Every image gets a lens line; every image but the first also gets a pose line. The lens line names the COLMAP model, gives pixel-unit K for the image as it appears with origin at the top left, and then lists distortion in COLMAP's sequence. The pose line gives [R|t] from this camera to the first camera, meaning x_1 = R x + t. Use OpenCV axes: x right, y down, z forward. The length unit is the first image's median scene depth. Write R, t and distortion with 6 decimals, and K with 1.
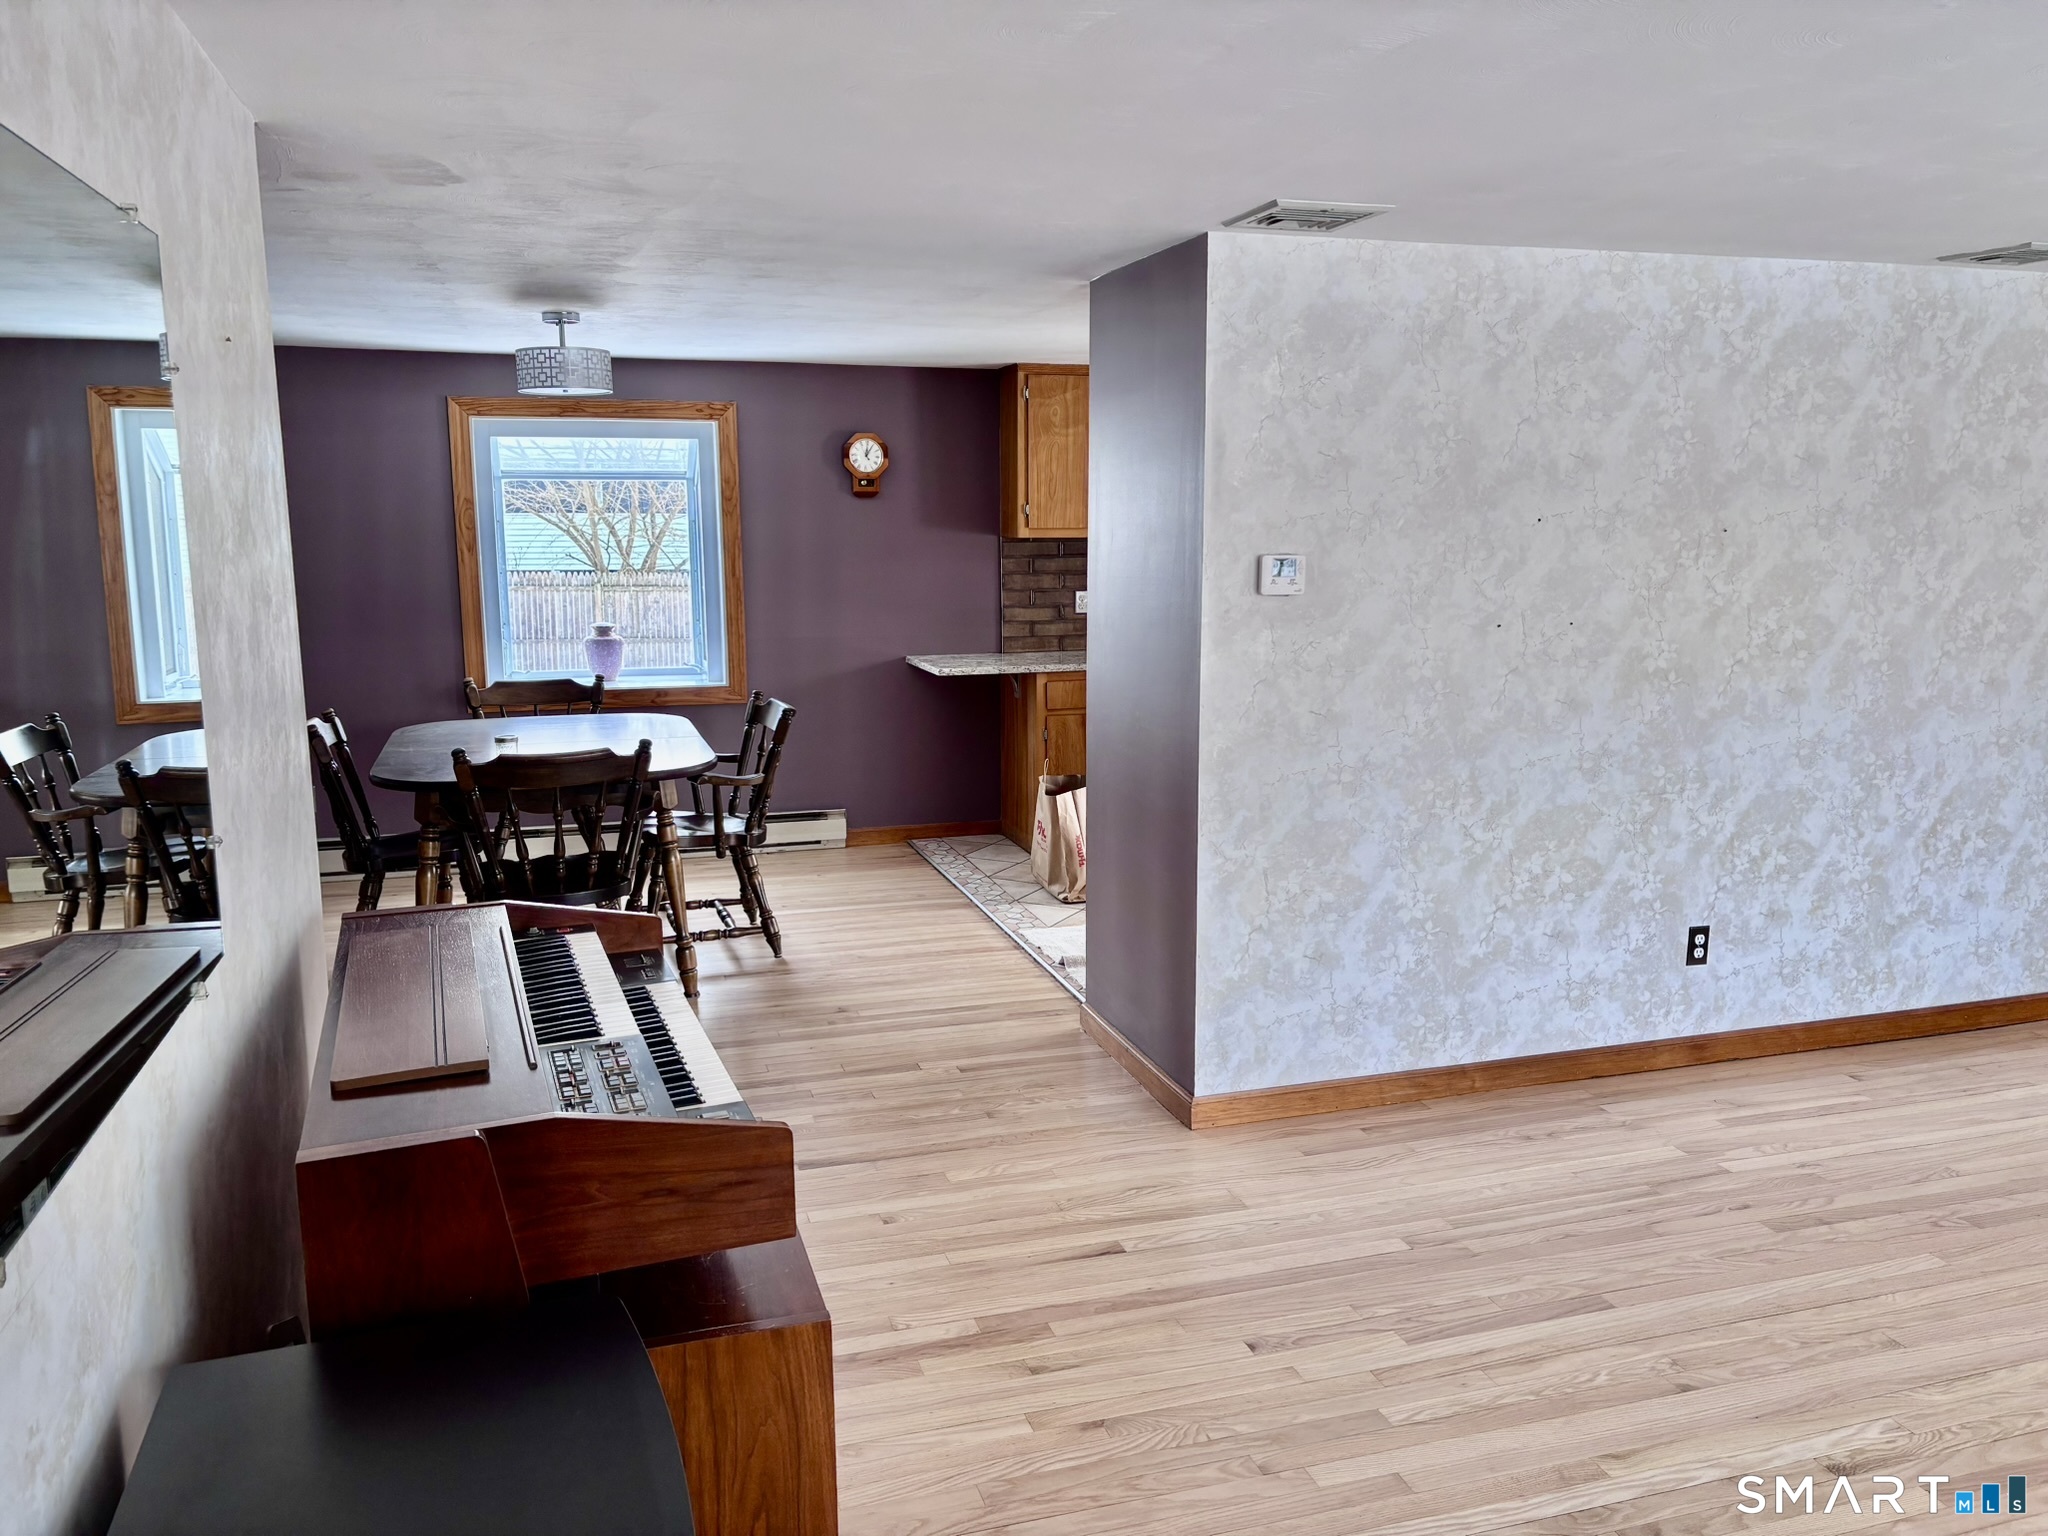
lens RADIAL K [[1537.3, 0, 1042.9], [0, 1537.3, 781.2], [0, 0, 1]] dist [0.049425, -0.047732]
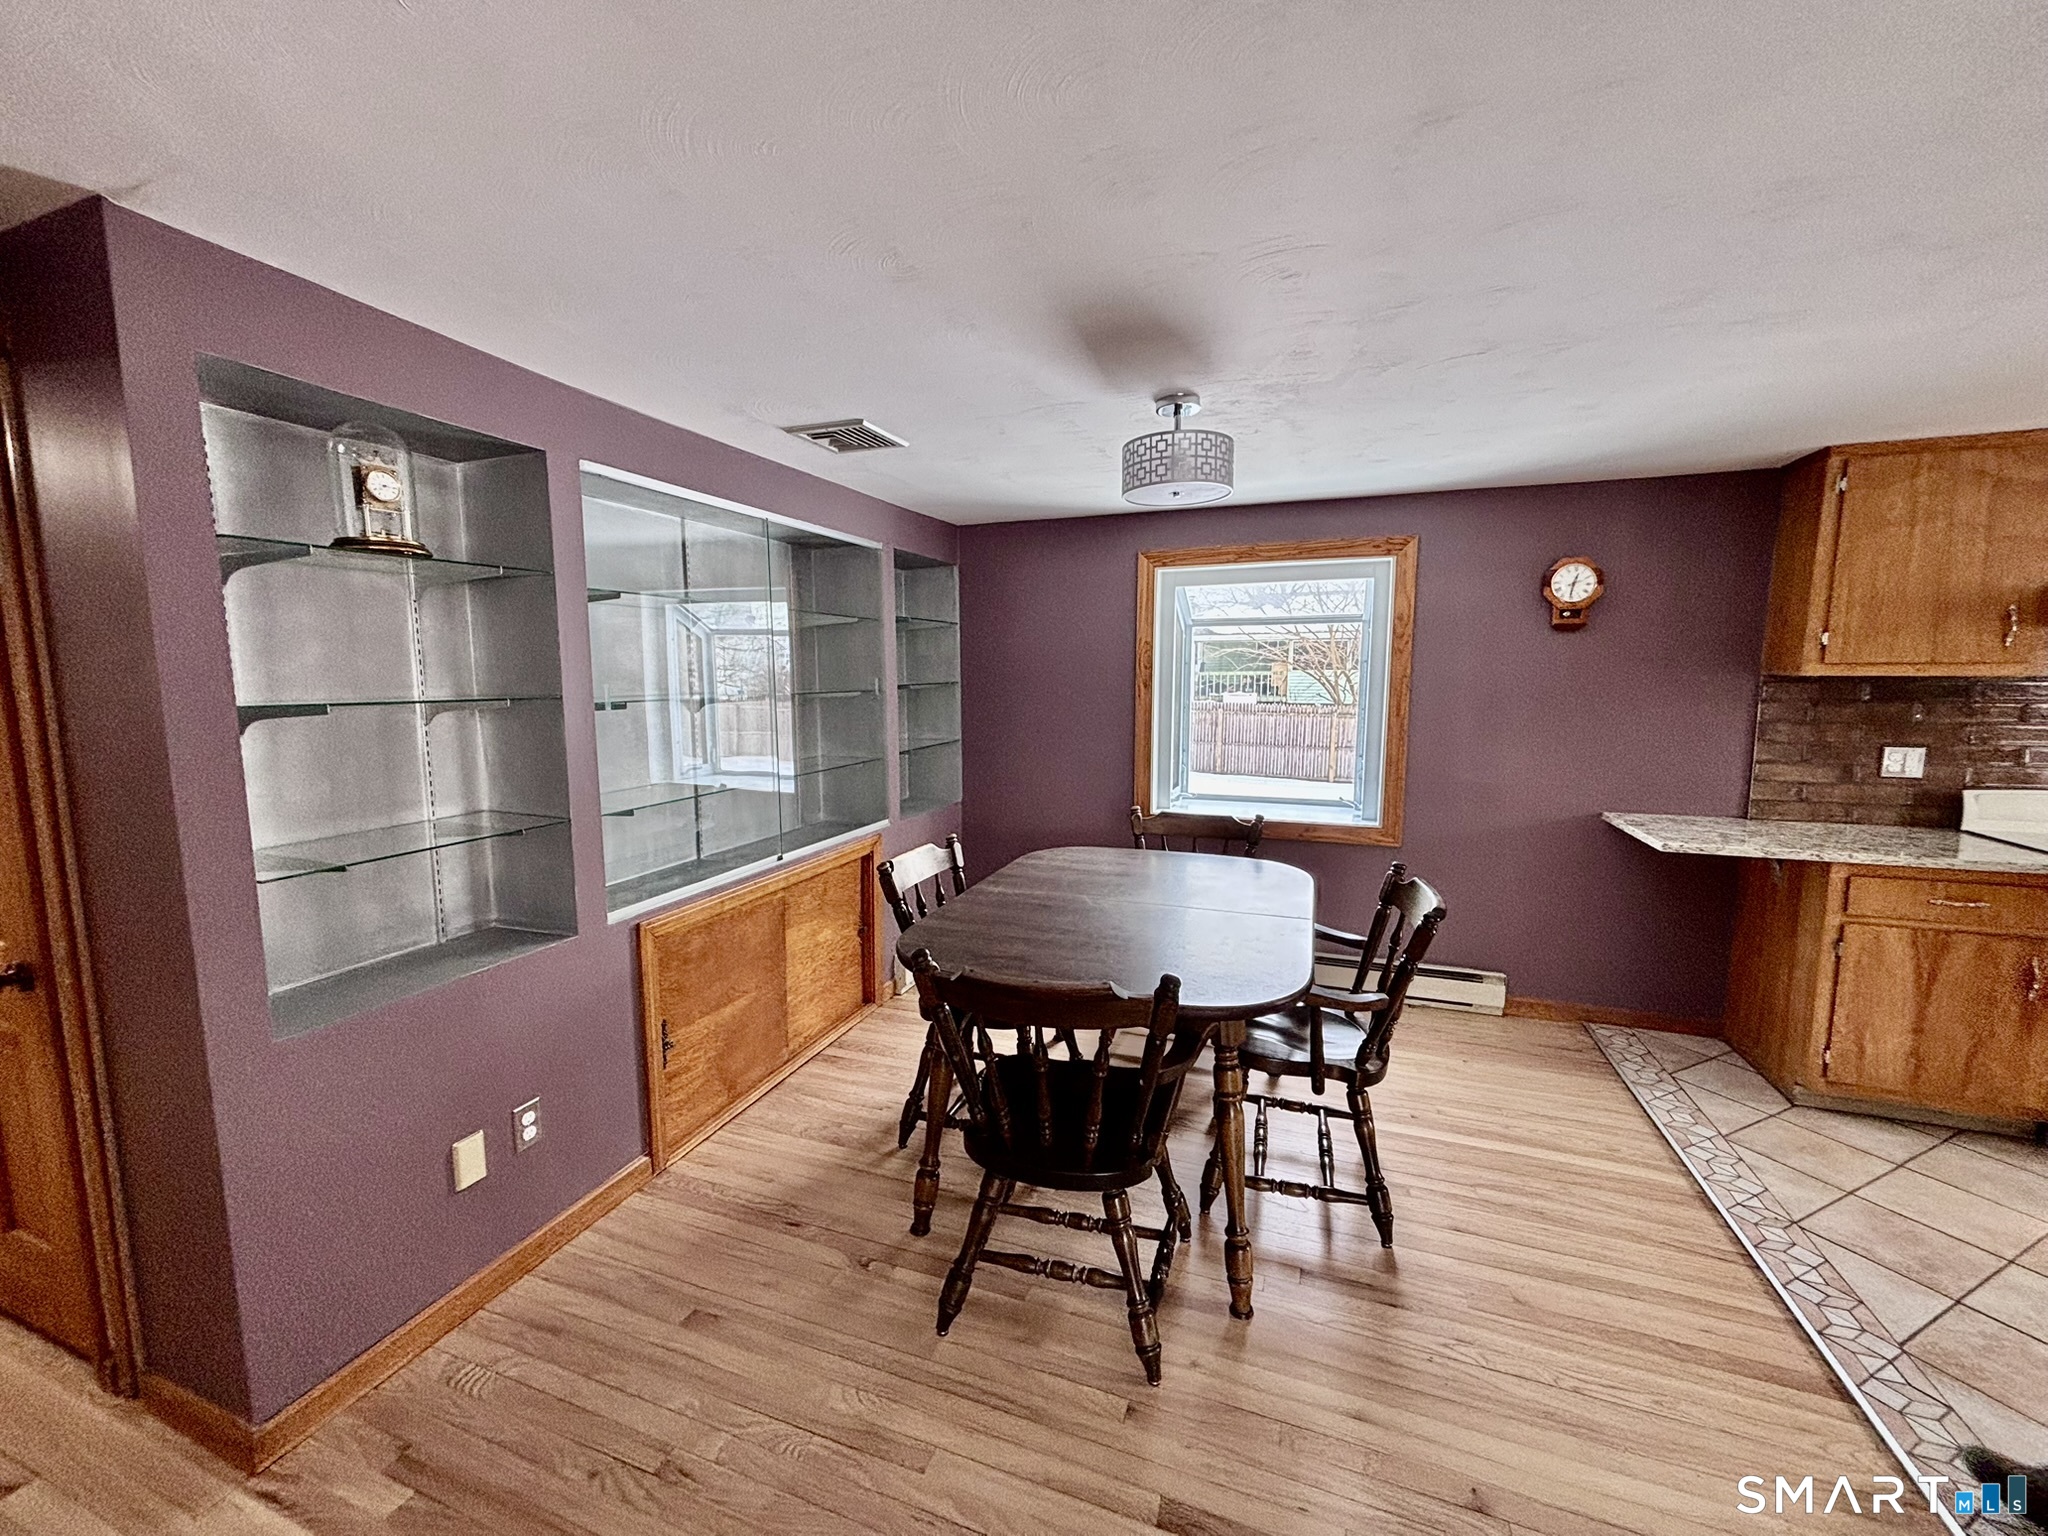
lens RADIAL K [[816.4, 0, 1019.2], [0, 816.4, 773.7], [0, 0, 1]] dist [-0.000373, 0.000071]
pose [[0.785520, 0.074105, -0.614383, -0.069118], [-0.103880, 0.994507, -0.012861, -0.065175], [0.610055, 0.073924, 0.788903, 0.450392]]
